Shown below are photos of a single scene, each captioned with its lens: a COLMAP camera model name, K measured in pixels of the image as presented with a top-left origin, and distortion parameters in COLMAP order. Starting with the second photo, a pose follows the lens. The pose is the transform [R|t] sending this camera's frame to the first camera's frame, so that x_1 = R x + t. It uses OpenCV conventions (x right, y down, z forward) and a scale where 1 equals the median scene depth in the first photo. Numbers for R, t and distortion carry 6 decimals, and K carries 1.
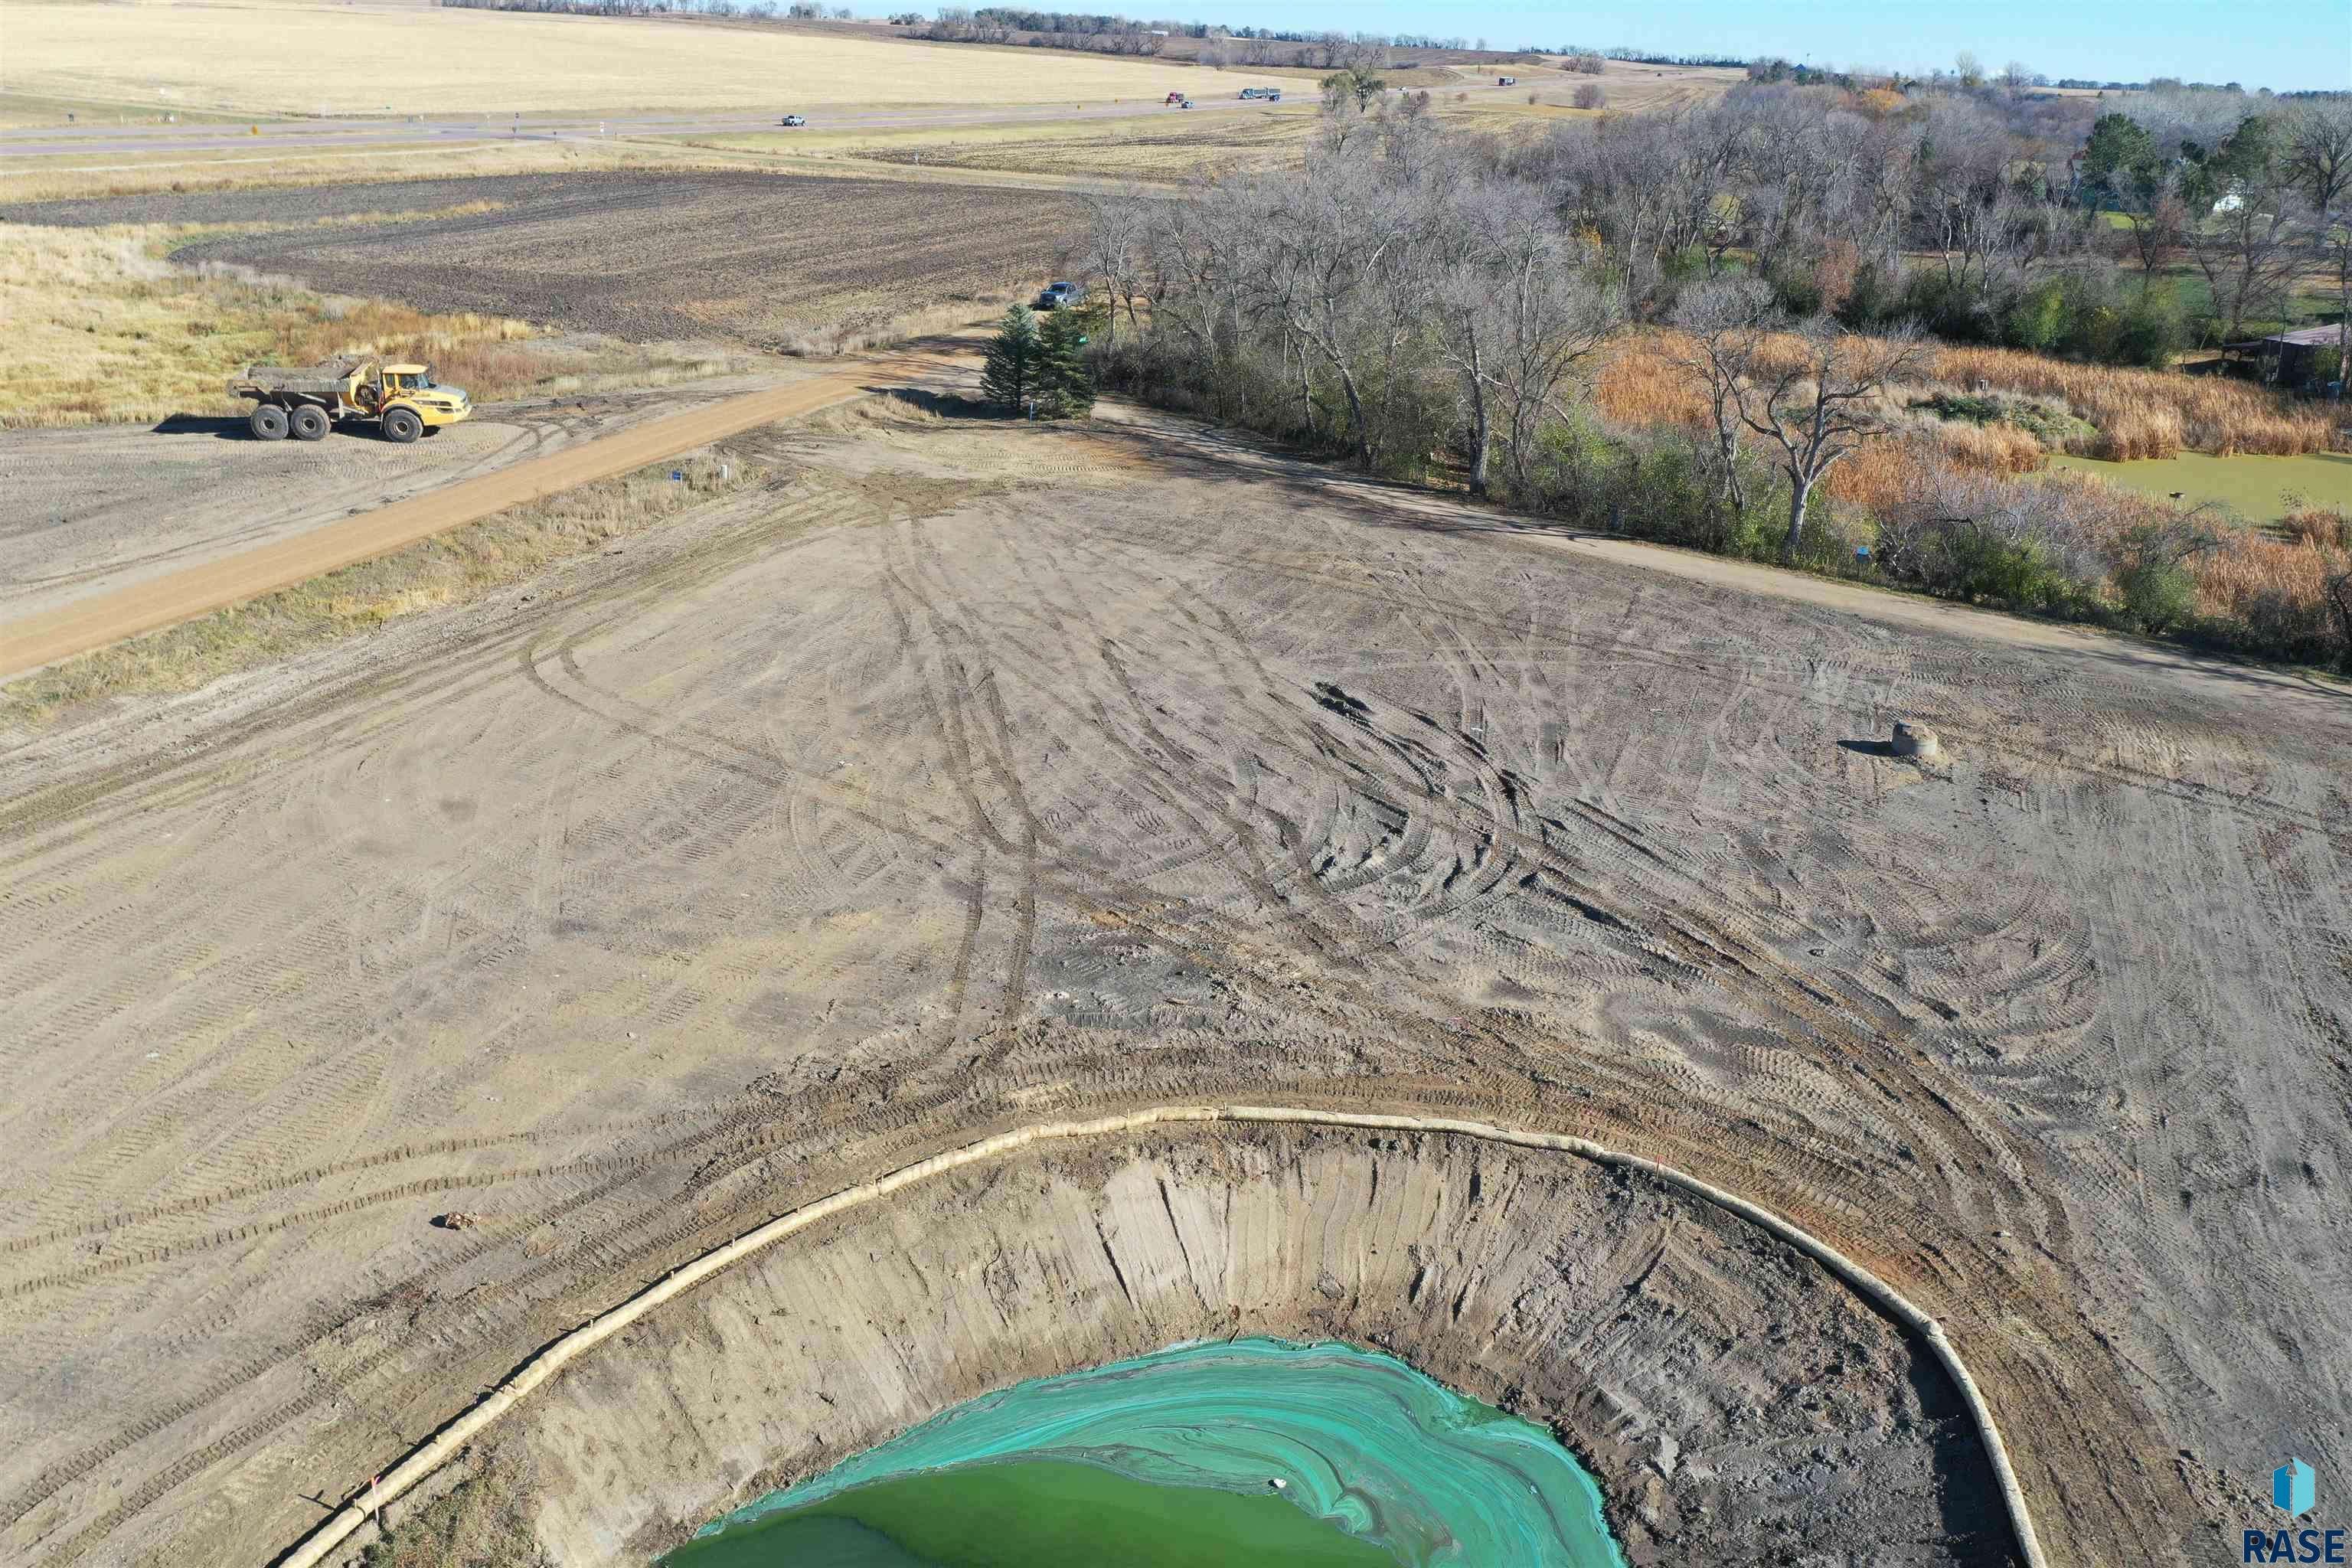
lens RADIAL K [[1862.1, 0, 1161.8], [0, 1862.1, 779.7], [0, 0, 1]] dist [-0.001343, -0.001397]
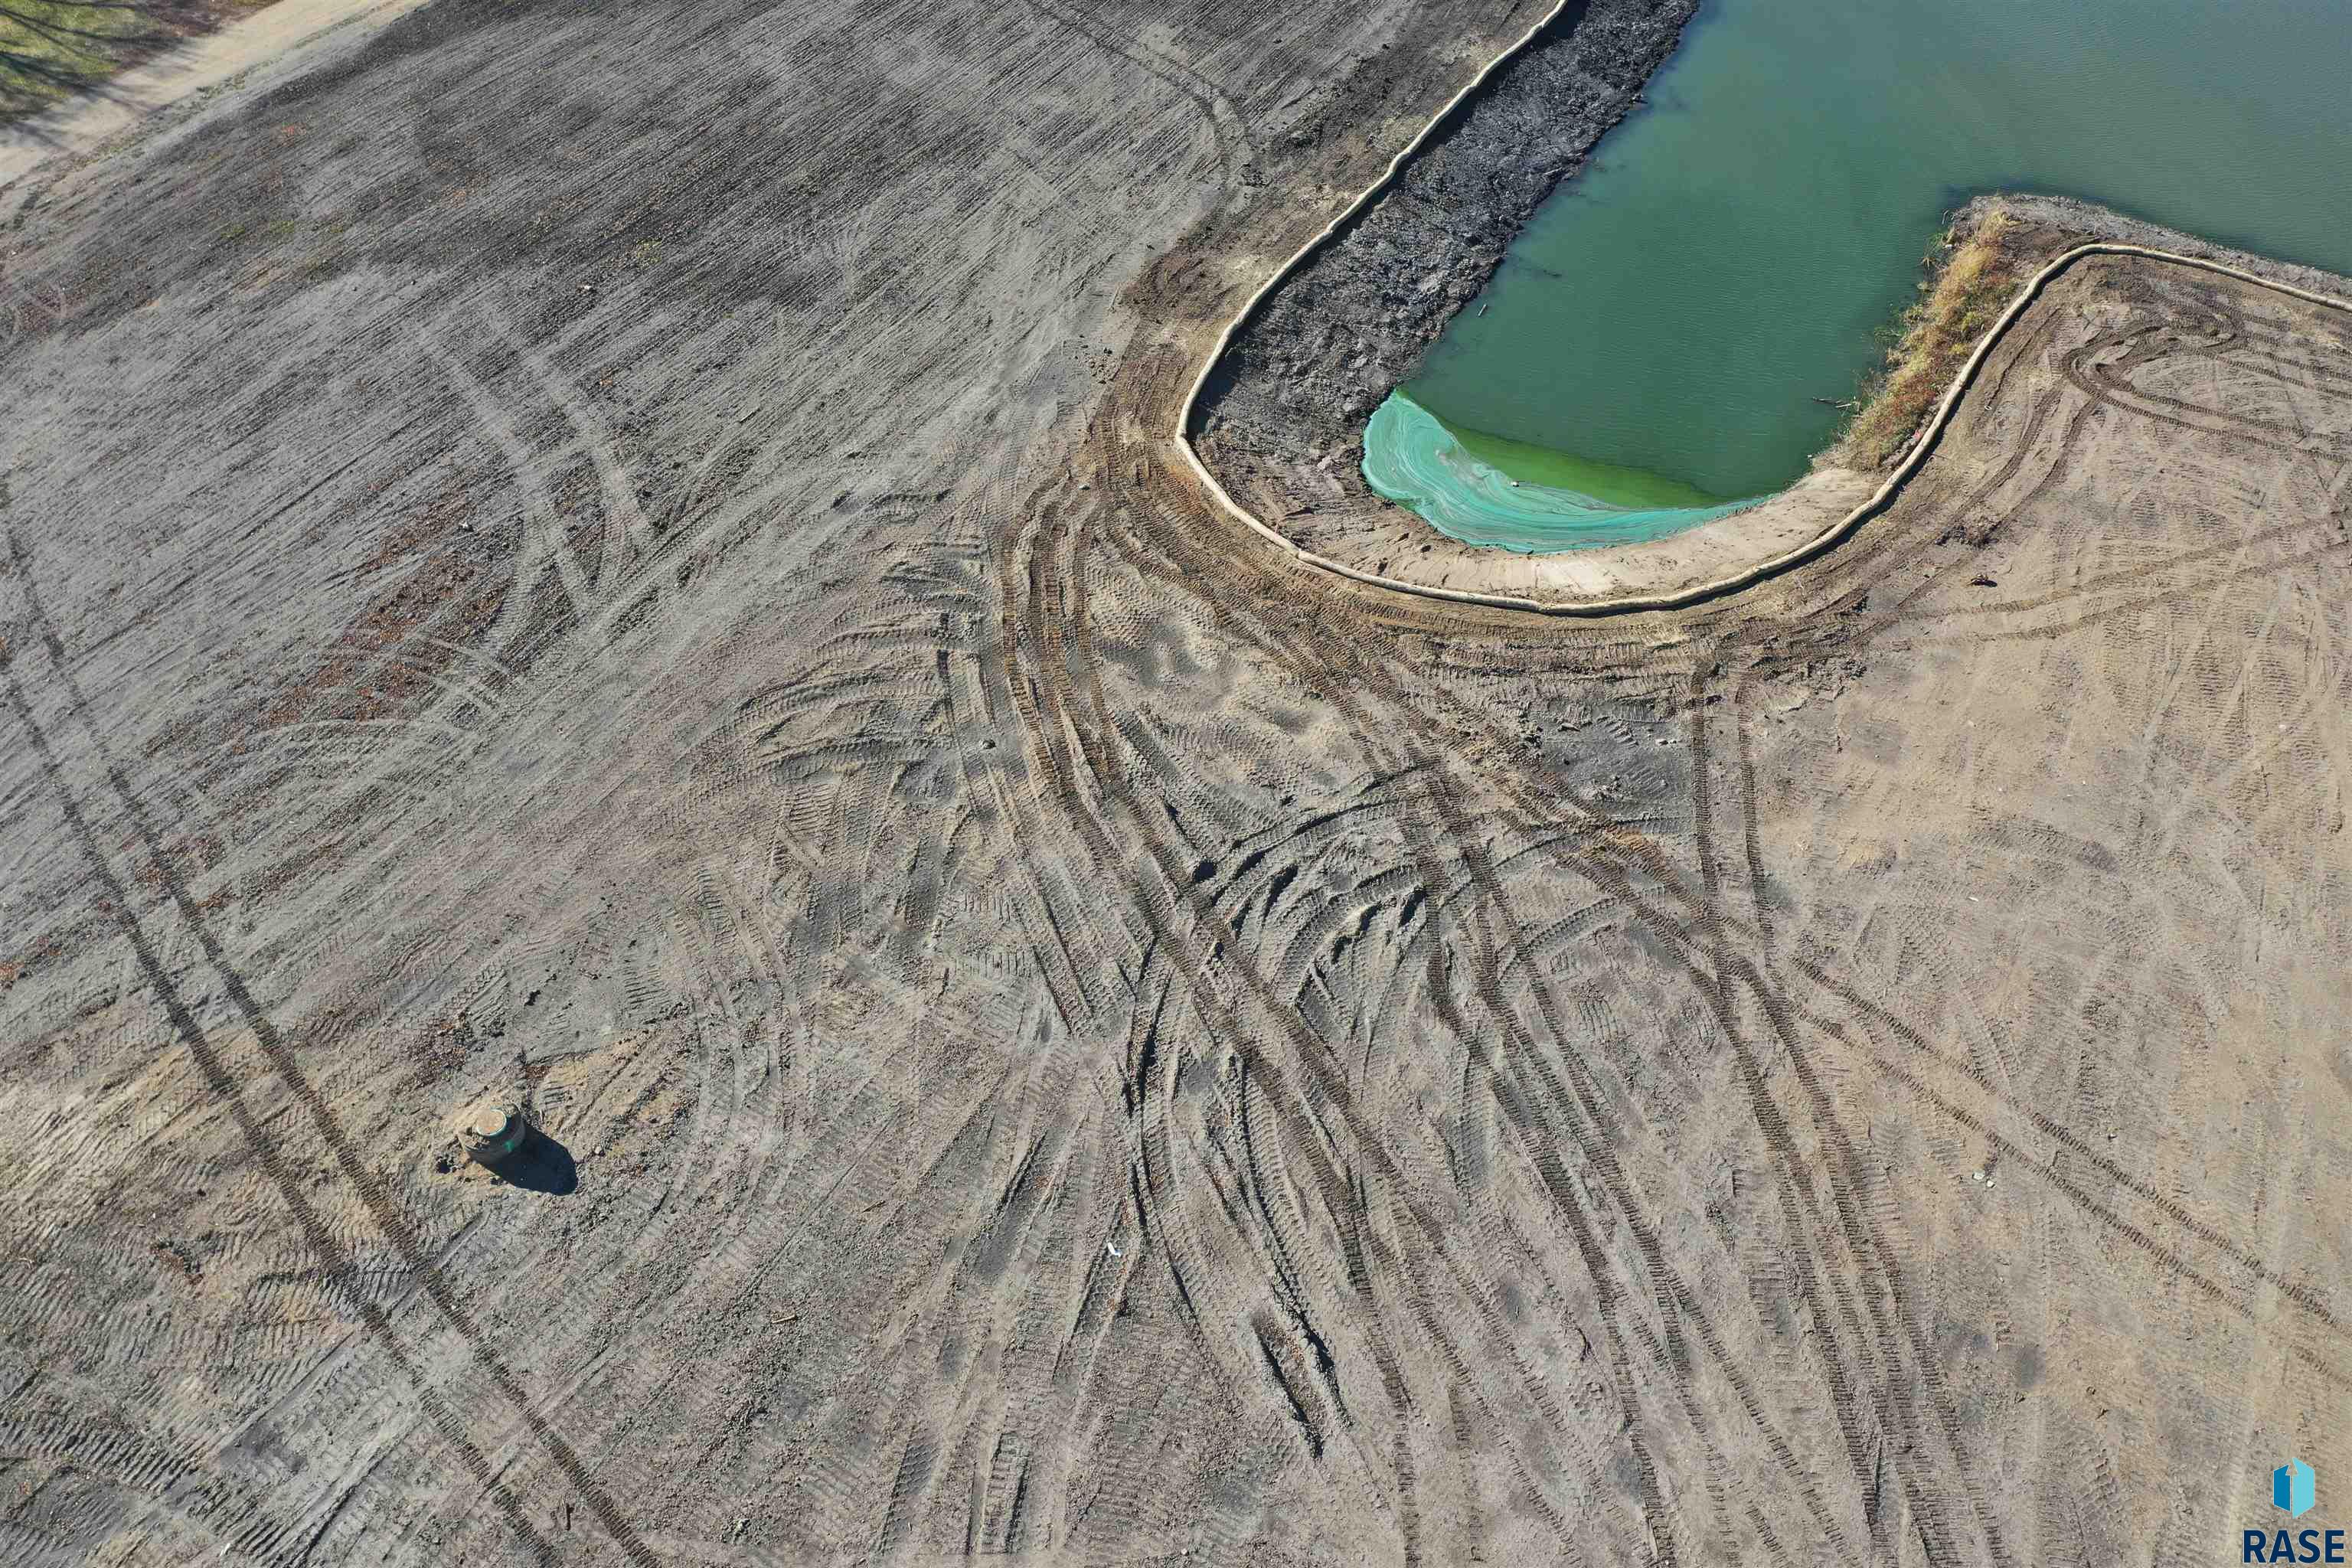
lens RADIAL K [[1853.3, 0, 1179.9], [0, 1853.3, 782.1], [0, 0, 1]] dist [-0.004724, 0.000741]
pose [[-0.983234, -0.179248, 0.033479, 0.203873], [-0.038268, 0.382344, 0.923228, -0.944499], [-0.178287, 0.906468, -0.382793, 1.459487]]
